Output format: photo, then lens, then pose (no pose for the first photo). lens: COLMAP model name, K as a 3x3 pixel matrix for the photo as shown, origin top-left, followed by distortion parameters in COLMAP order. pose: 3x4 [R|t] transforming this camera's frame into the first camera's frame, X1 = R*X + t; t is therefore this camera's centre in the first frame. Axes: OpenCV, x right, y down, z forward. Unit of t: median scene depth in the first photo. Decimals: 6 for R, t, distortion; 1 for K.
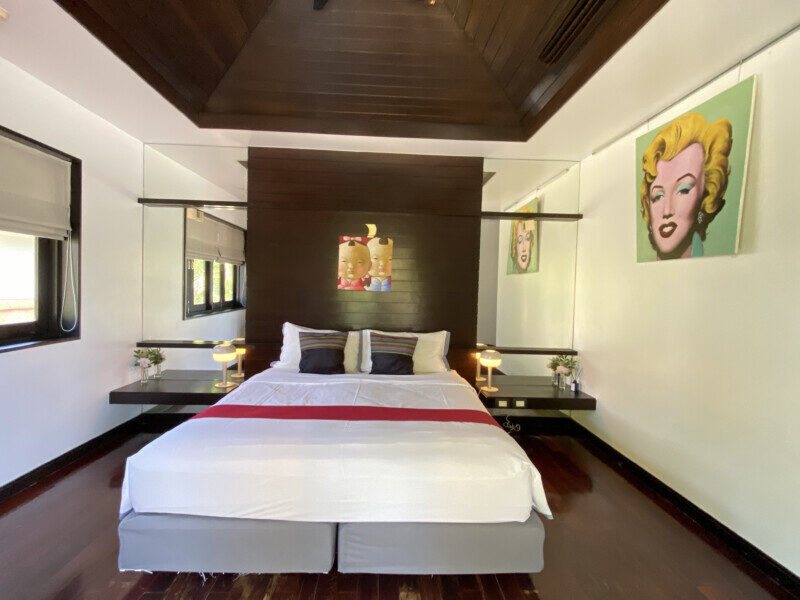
lens RADIAL K [[374.7, 0, 400.7], [0, 374.7, 298.2], [0, 0, 1]] dist [0.000304, -0.000702]
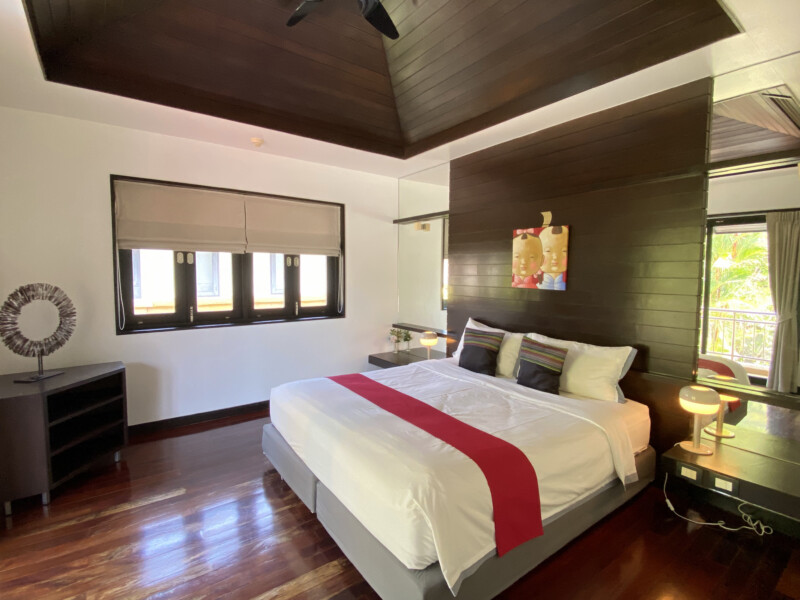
lens RADIAL K [[374.7, 0, 400.7], [0, 374.7, 298.2], [0, 0, 1]] dist [0.000304, -0.000702]
pose [[0.553175, 0.033809, -0.832379, 0.463542], [-0.019603, 0.999428, 0.027566, -0.016187], [0.832834, 0.001068, 0.553521, 0.248730]]
